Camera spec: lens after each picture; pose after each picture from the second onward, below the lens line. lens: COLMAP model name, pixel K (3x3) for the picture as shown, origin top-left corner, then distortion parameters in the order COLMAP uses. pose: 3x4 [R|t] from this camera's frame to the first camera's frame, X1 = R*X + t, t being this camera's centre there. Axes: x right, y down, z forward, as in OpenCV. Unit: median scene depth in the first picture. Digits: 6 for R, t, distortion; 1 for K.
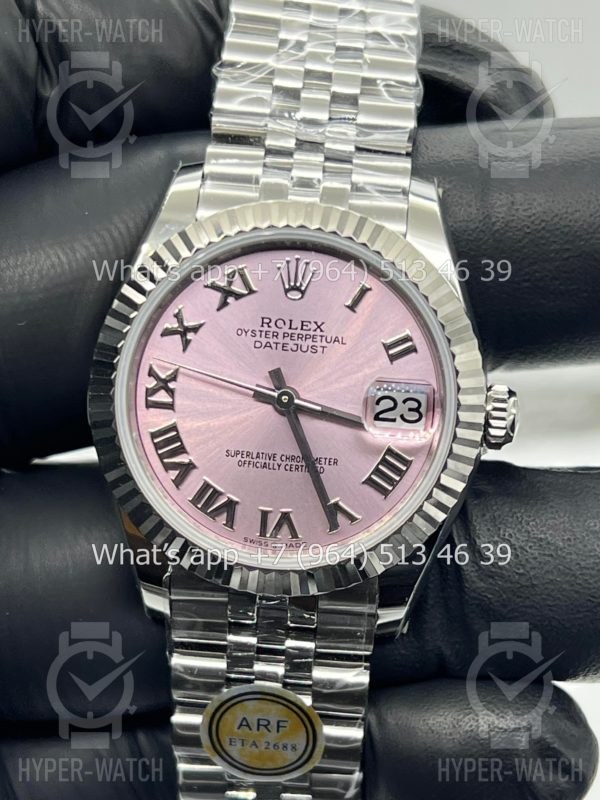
lens RADIAL K [[1768.0, 0, 300.2], [0, 1768.0, 465.9], [0, 0, 1]] dist [0.279401, 0.004460]
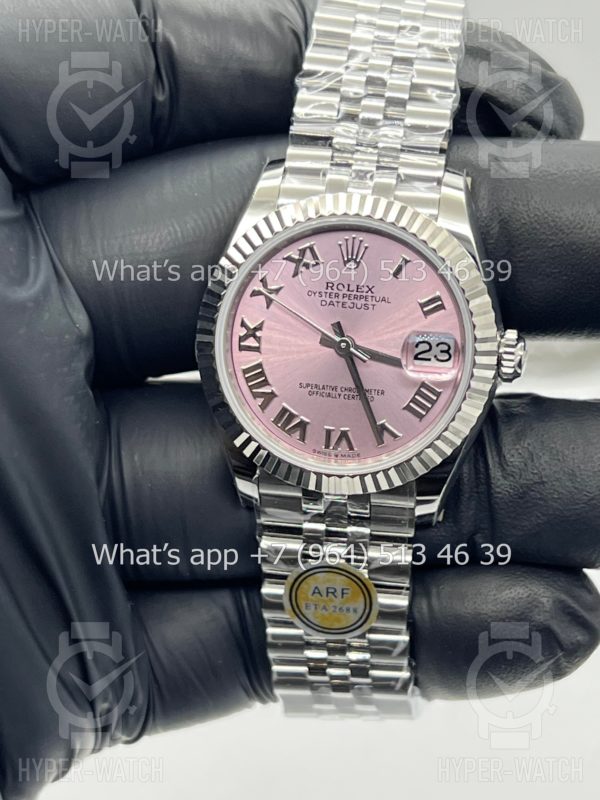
lens RADIAL K [[1906.7, 0, 300.0], [0, 1906.7, 400.0], [0, 0, 1]] dist [0.701370, -0.021896]
pose [[0.997440, 0.004945, -0.071339, 0.059641], [-0.002242, 0.999278, 0.037923, -0.050058], [0.071475, -0.037666, 0.996731, -0.412815]]
